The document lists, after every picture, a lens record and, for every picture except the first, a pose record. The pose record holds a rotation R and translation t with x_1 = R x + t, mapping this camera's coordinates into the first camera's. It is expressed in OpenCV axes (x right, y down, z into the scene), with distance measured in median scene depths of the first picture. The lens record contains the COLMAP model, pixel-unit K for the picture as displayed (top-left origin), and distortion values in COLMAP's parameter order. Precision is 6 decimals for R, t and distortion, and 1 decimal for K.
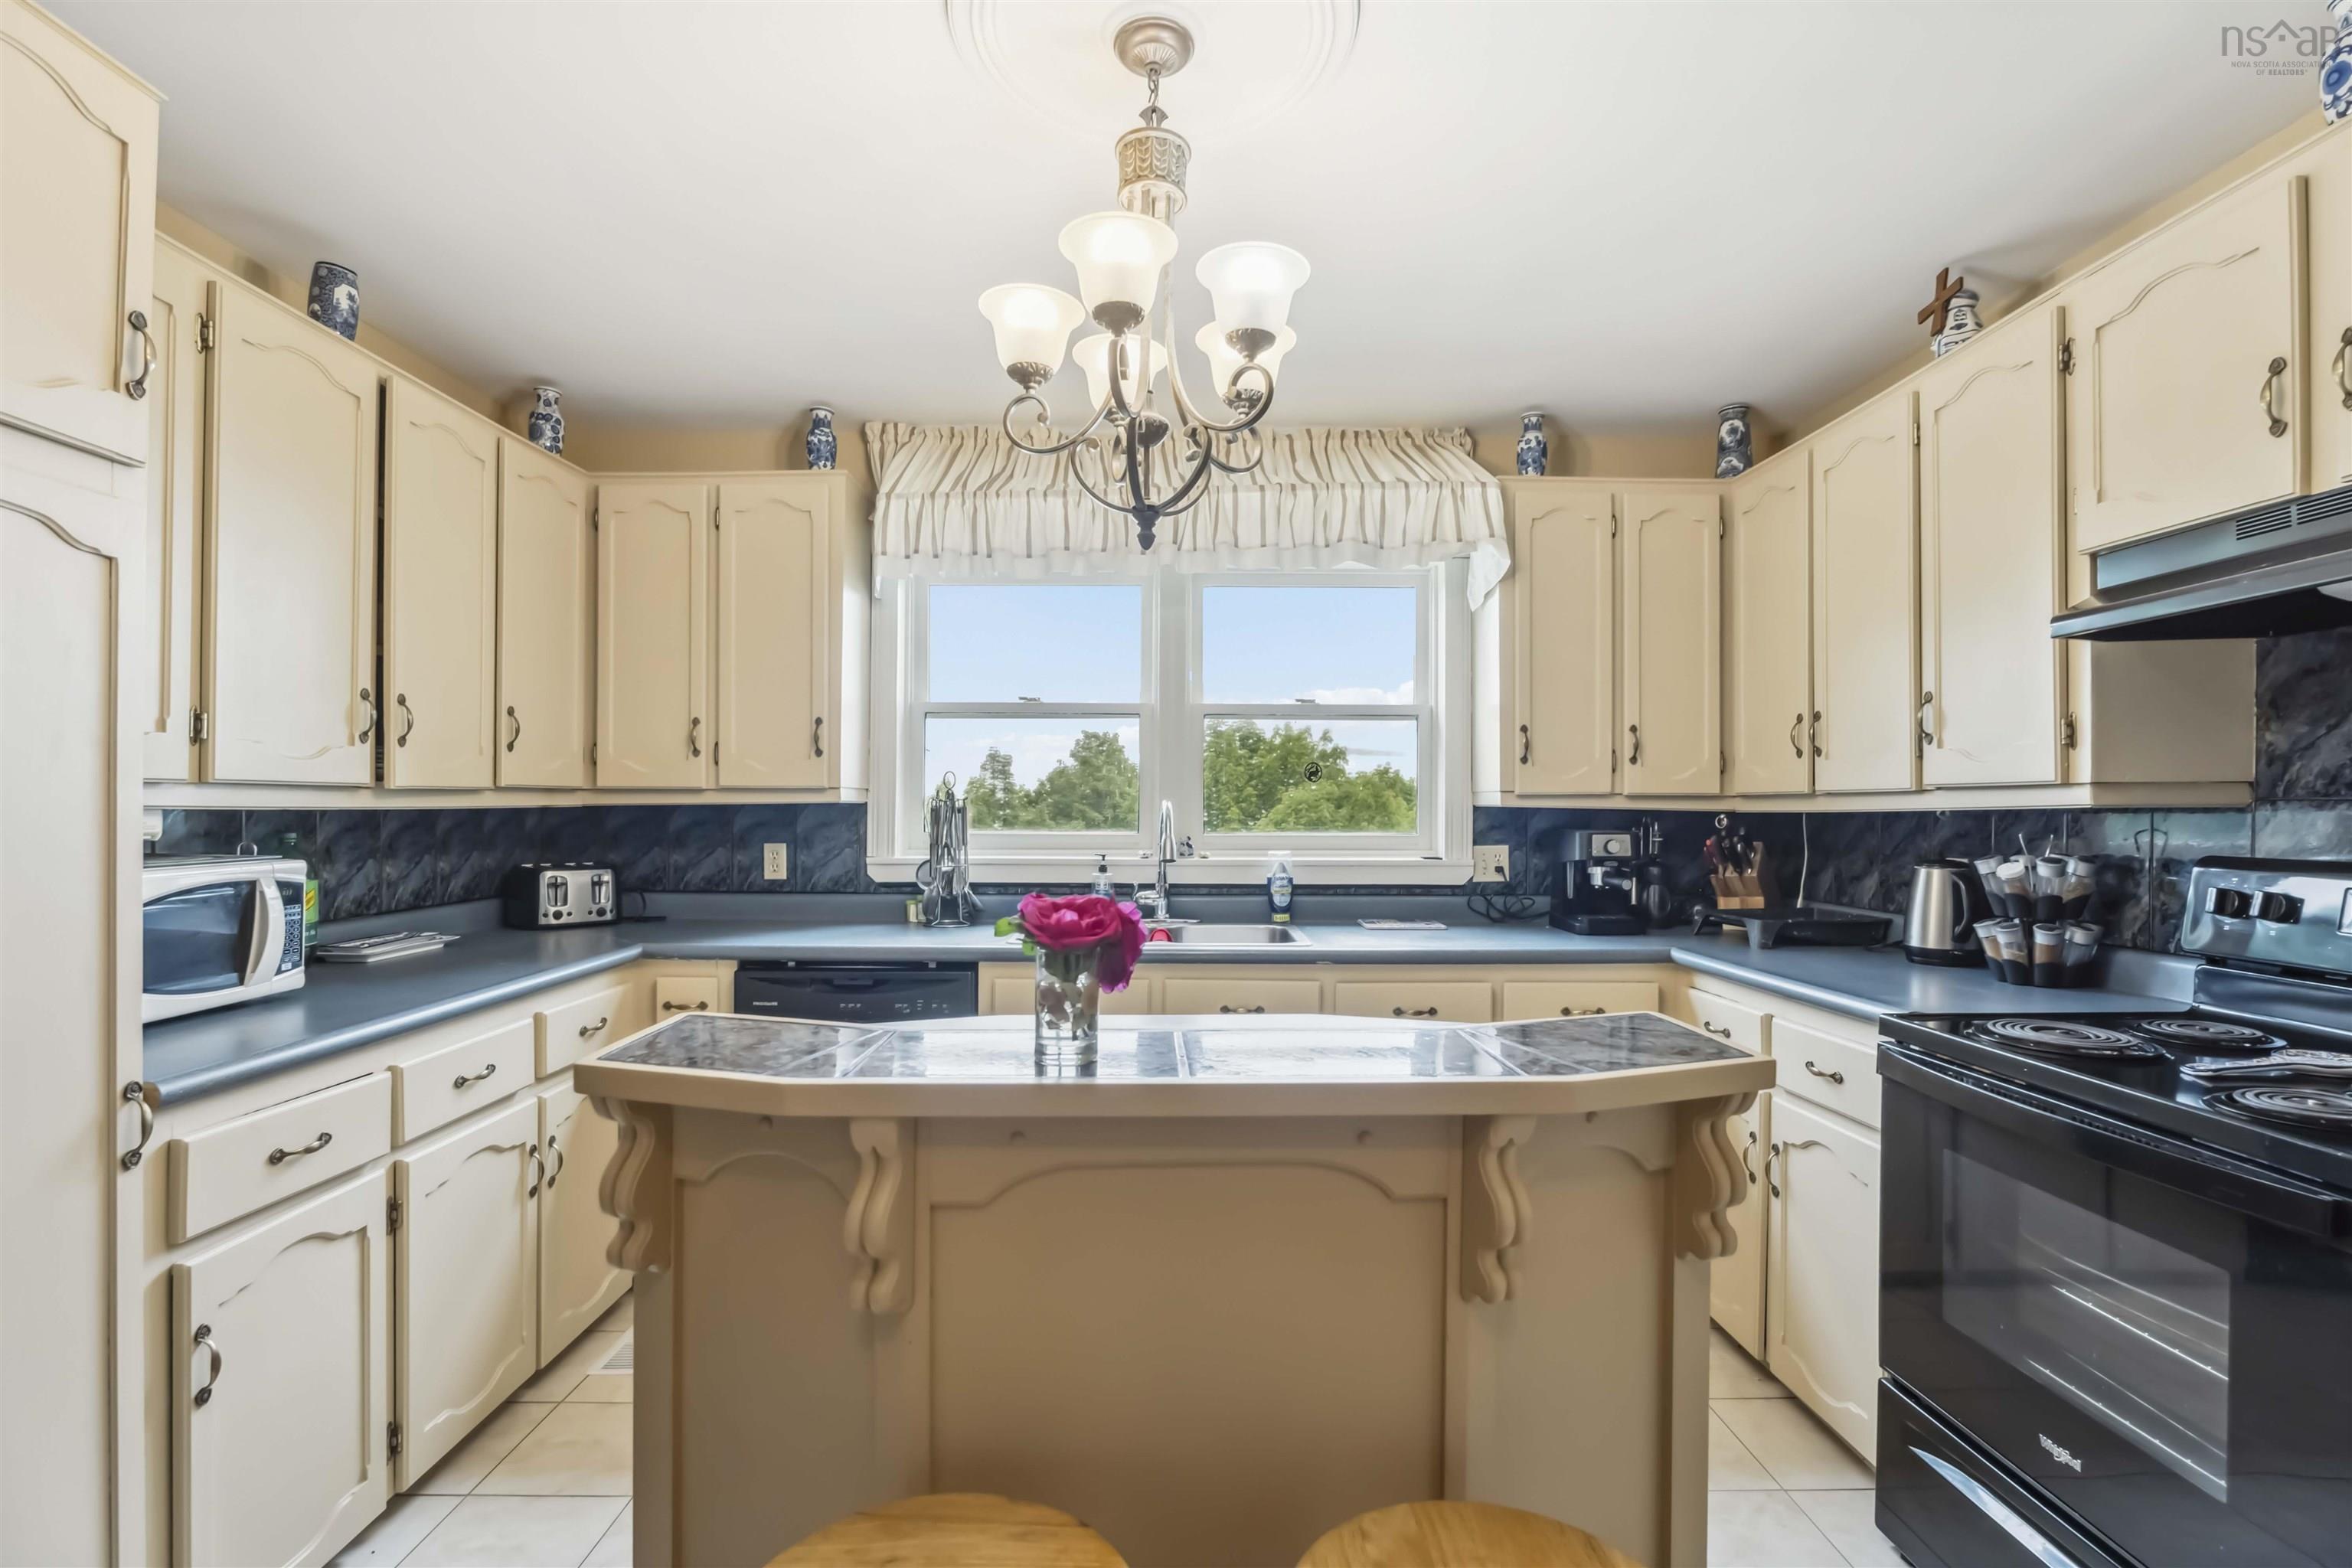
lens RADIAL K [[1087.7, 0, 1149.9], [0, 1087.7, 801.7], [0, 0, 1]] dist [-0.010682, 0.000825]
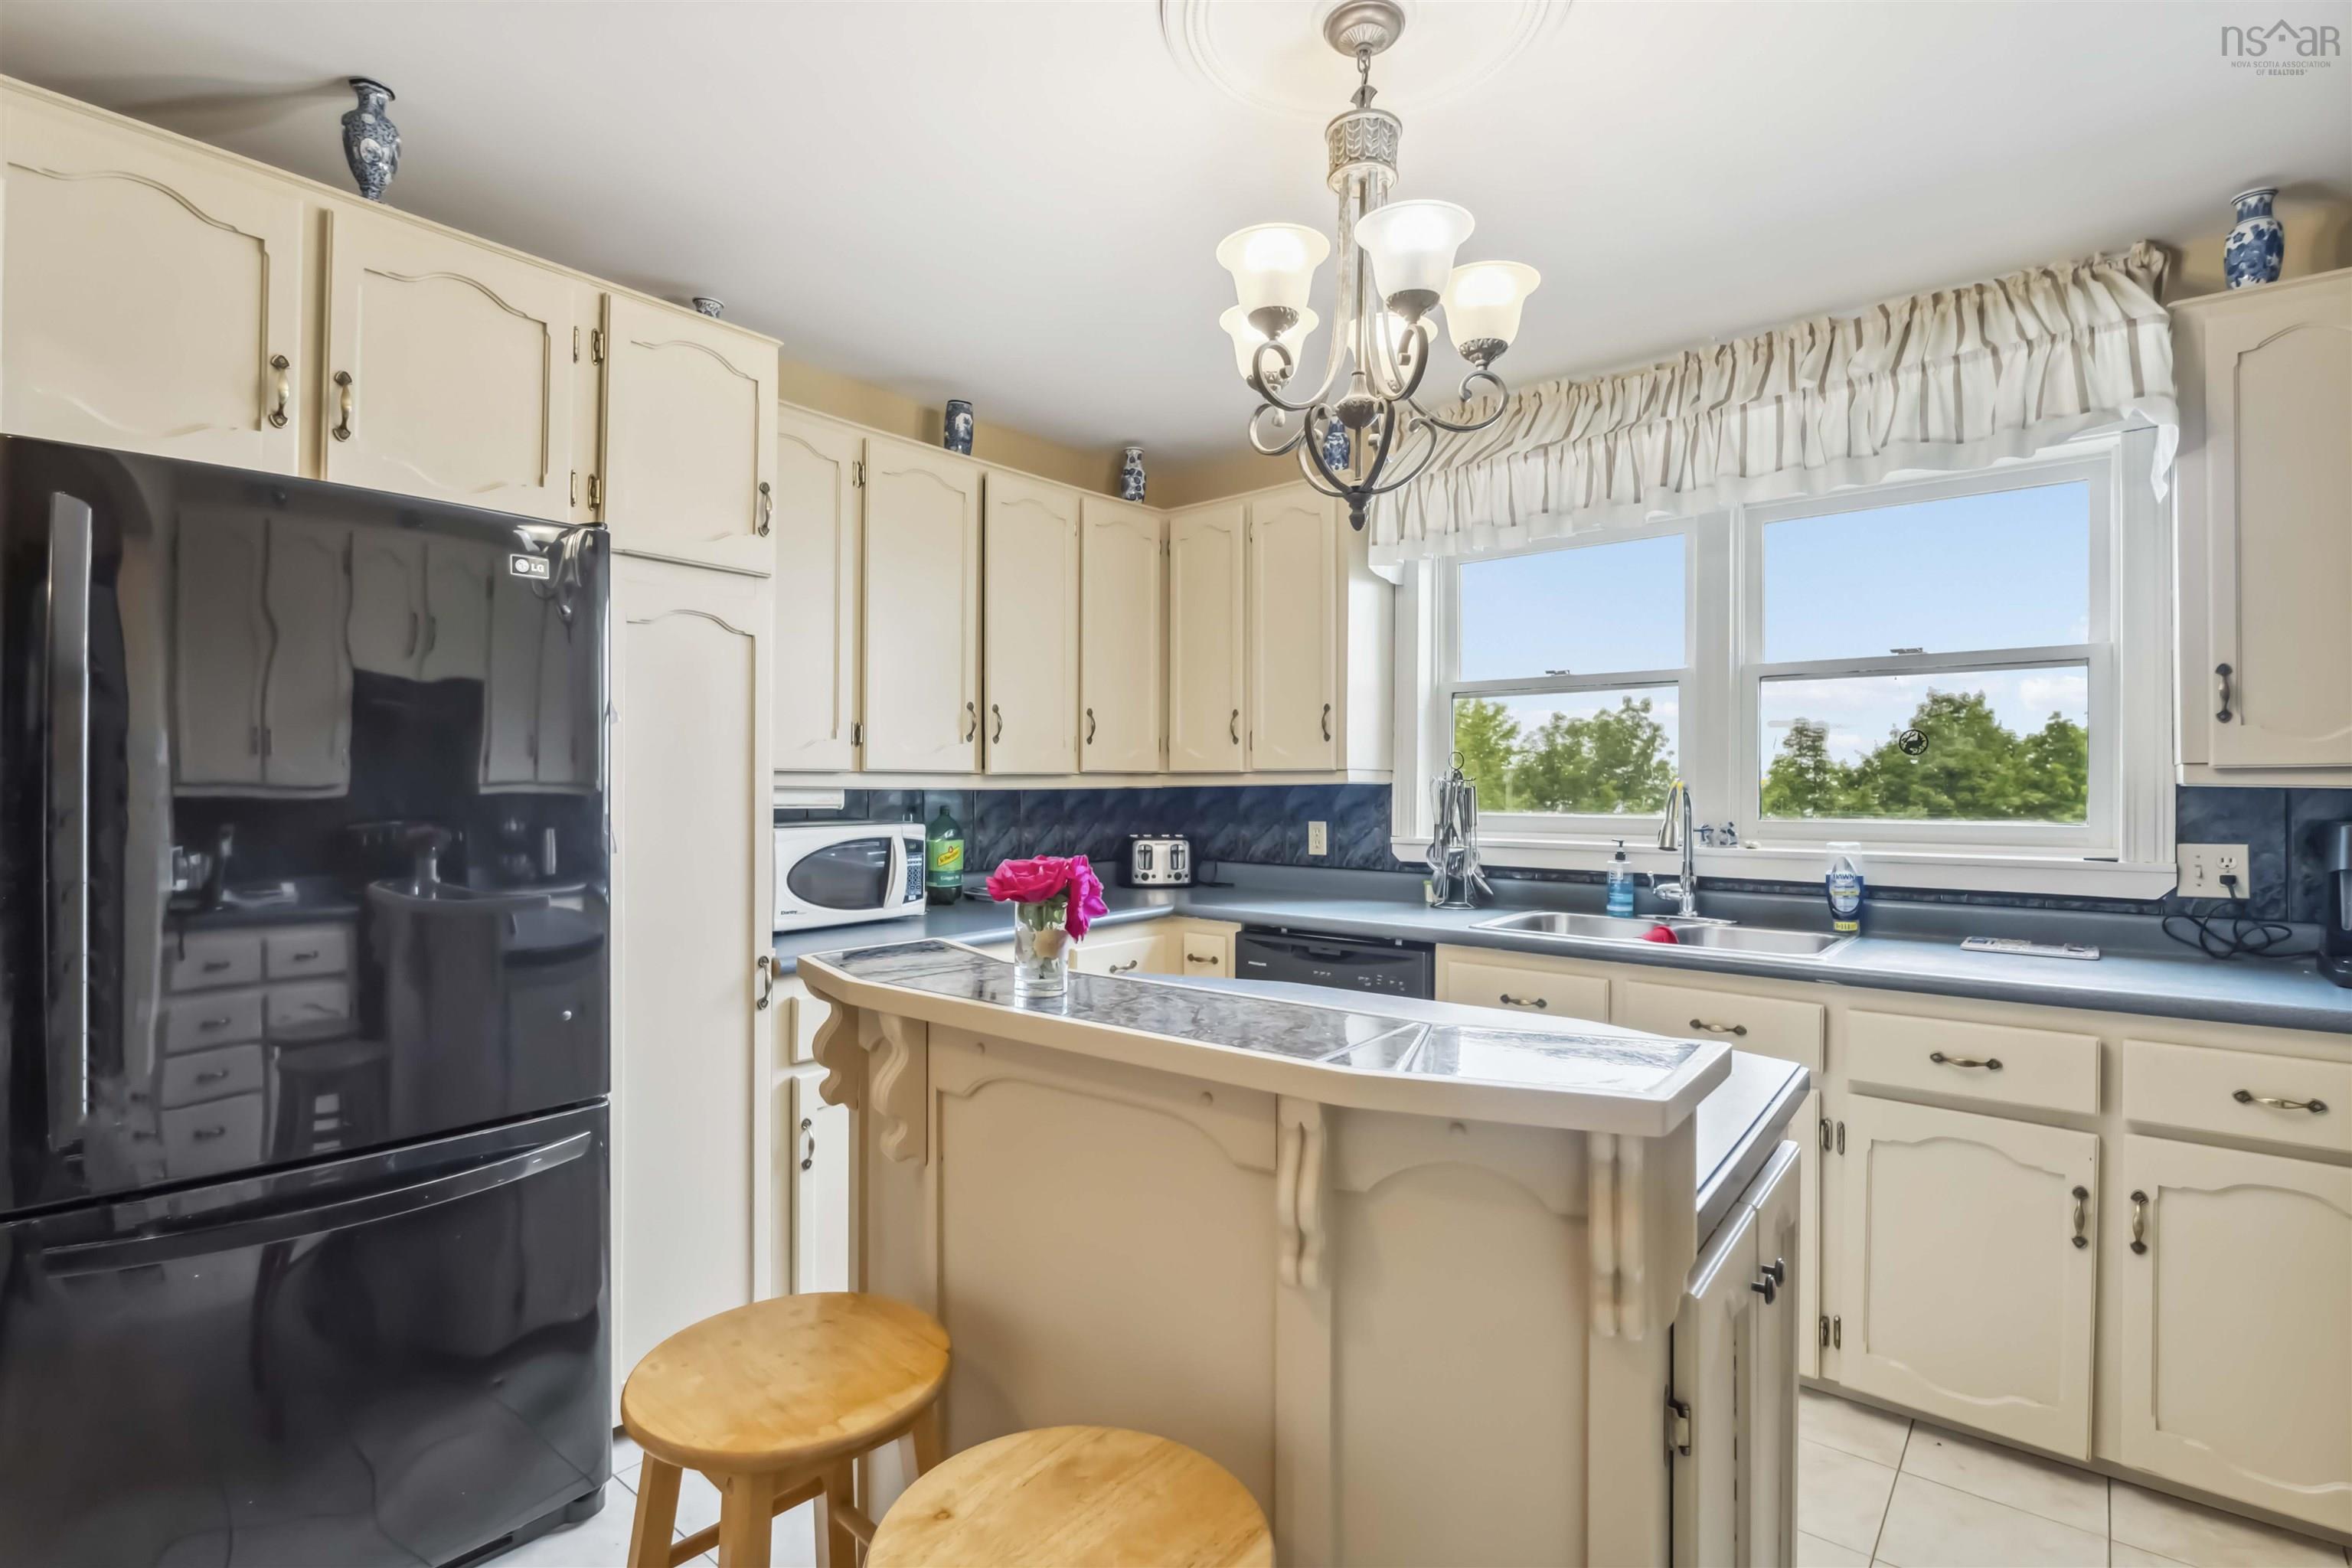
lens RADIAL K [[1087.7, 0, 1098.7], [0, 1087.7, 782.4], [0, 0, 1]] dist [-0.010682, 0.000825]
pose [[0.756026, -0.004226, -0.654528, 0.257248], [0.003287, 0.999991, -0.002660, 0.001725], [0.654534, -0.000140, 0.756033, 0.046722]]
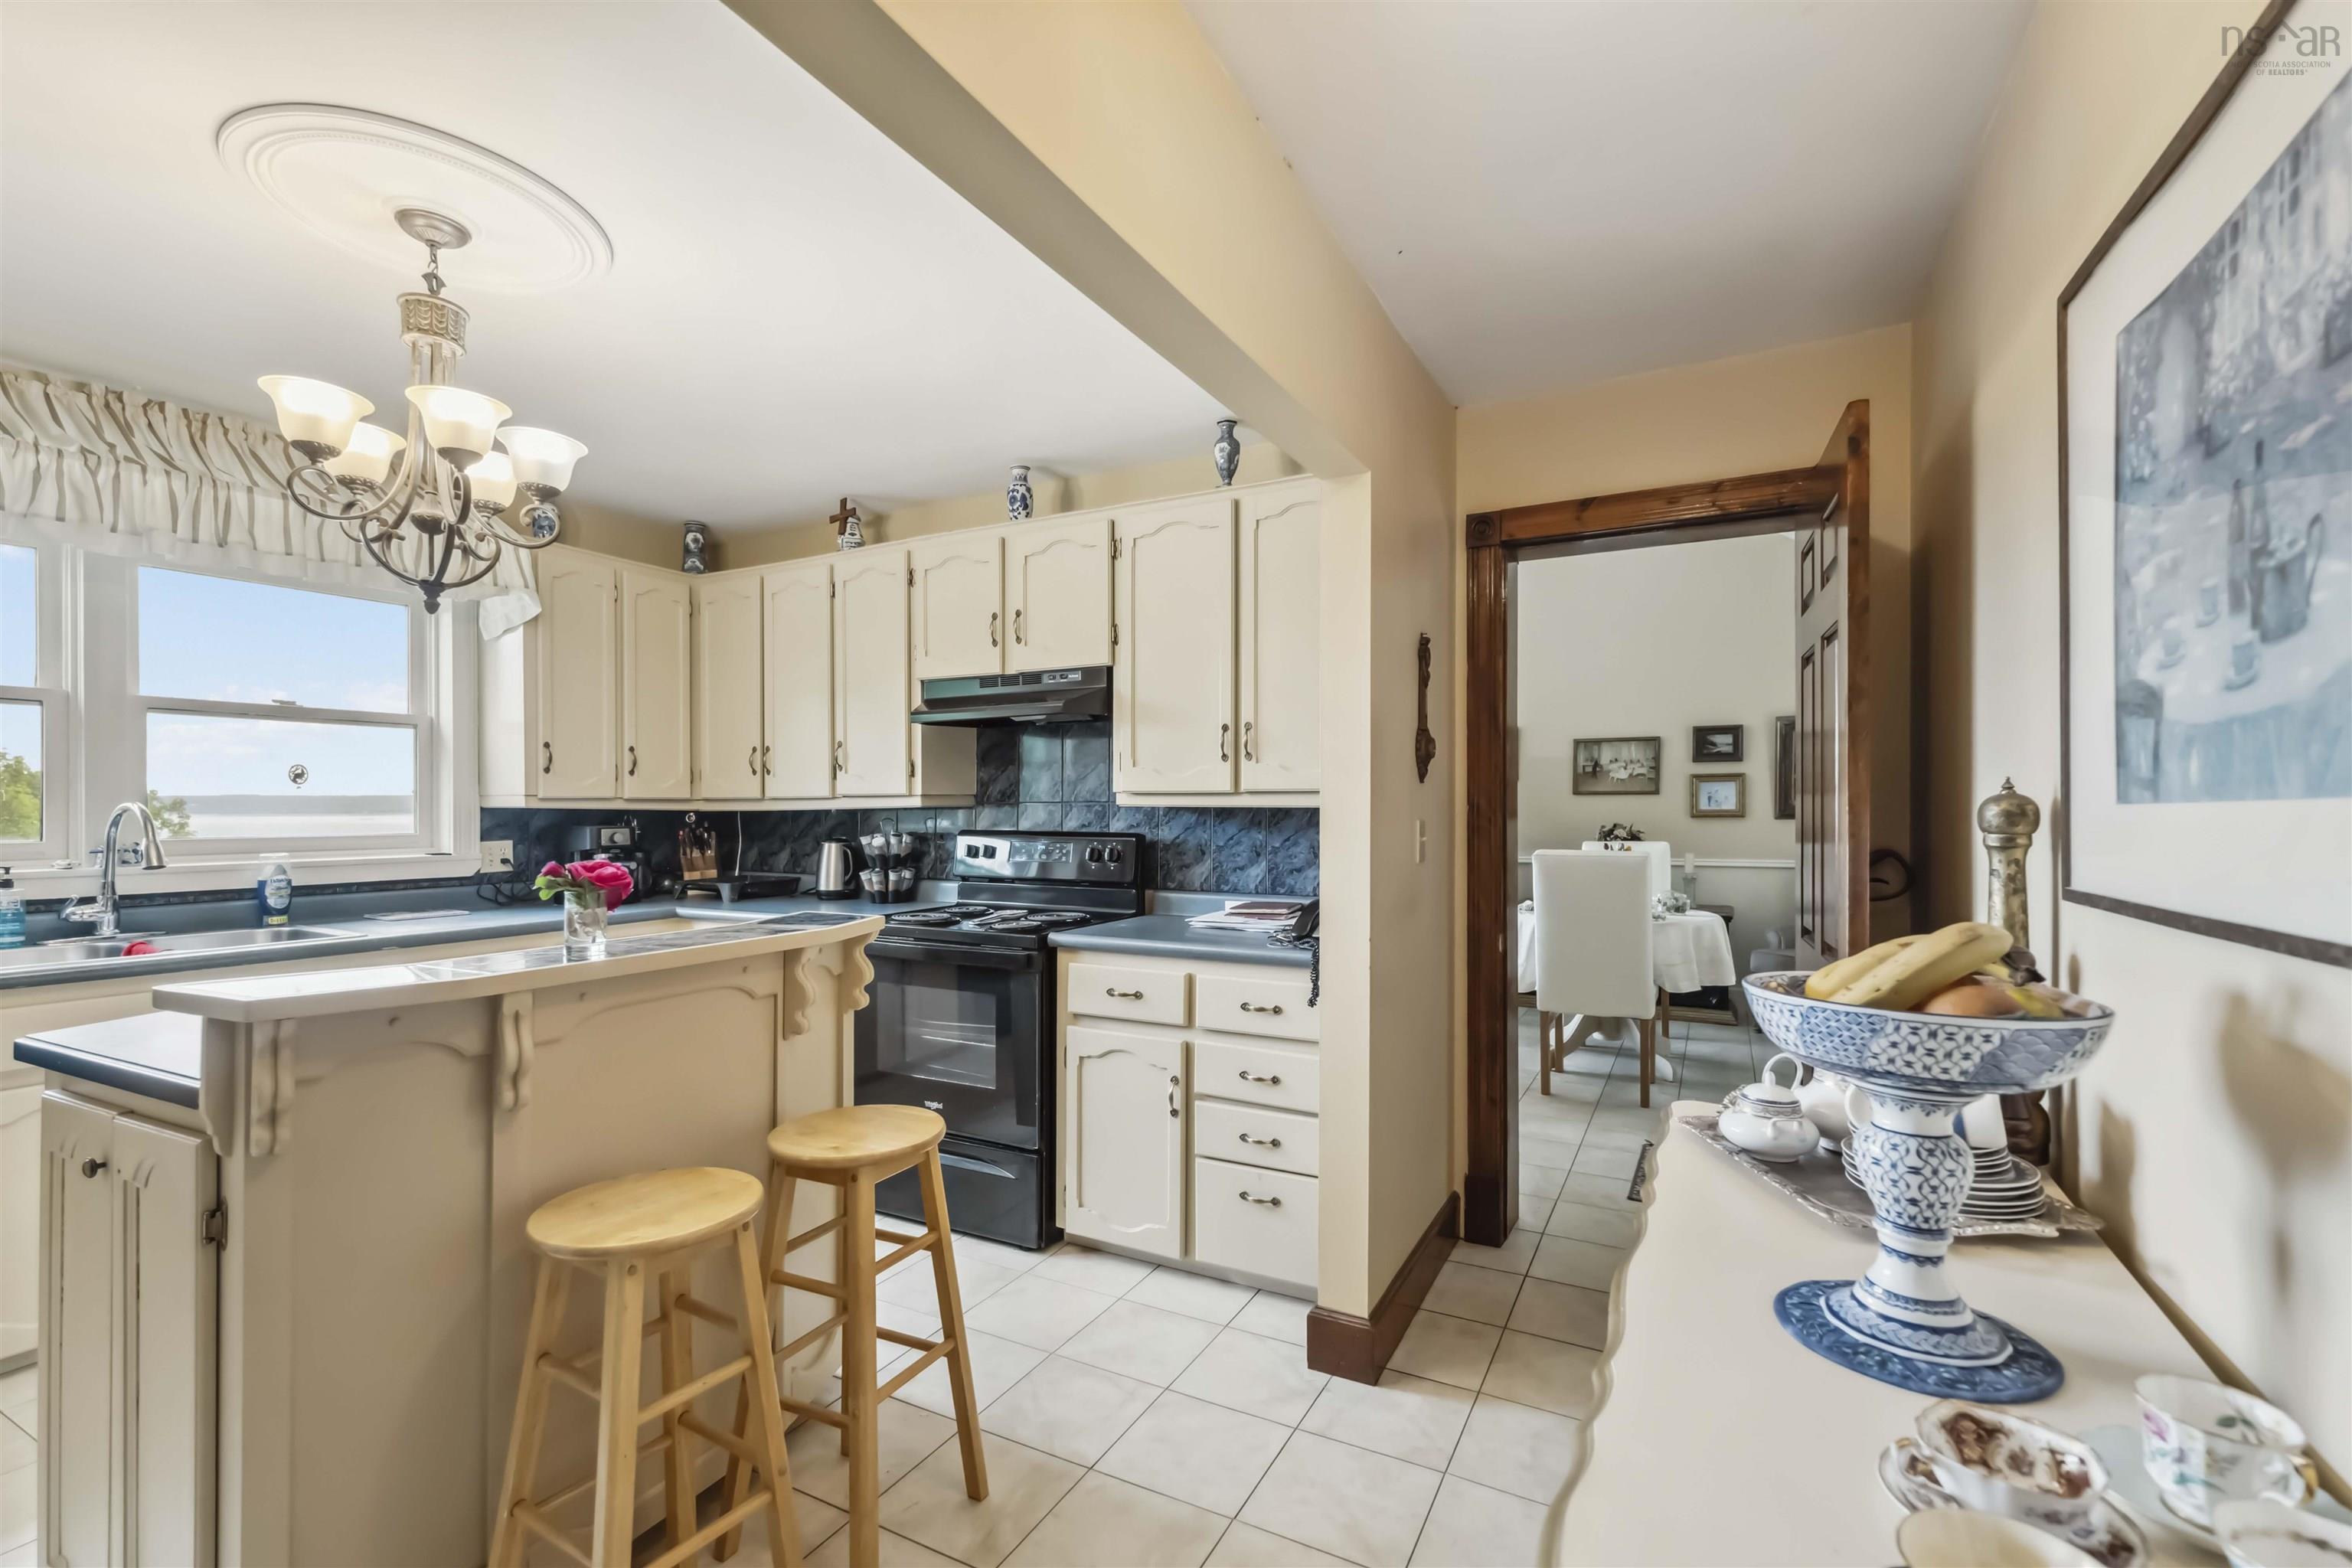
lens RADIAL K [[1068.3, 0, 1164.4], [0, 1068.3, 804.6], [0, 0, 1]] dist [-0.002470, -0.000392]
pose [[0.494261, -0.002191, 0.869311, -0.372894], [-0.000813, 0.999995, 0.002983, -0.003479], [-0.869313, -0.002181, 0.494257, -0.220573]]
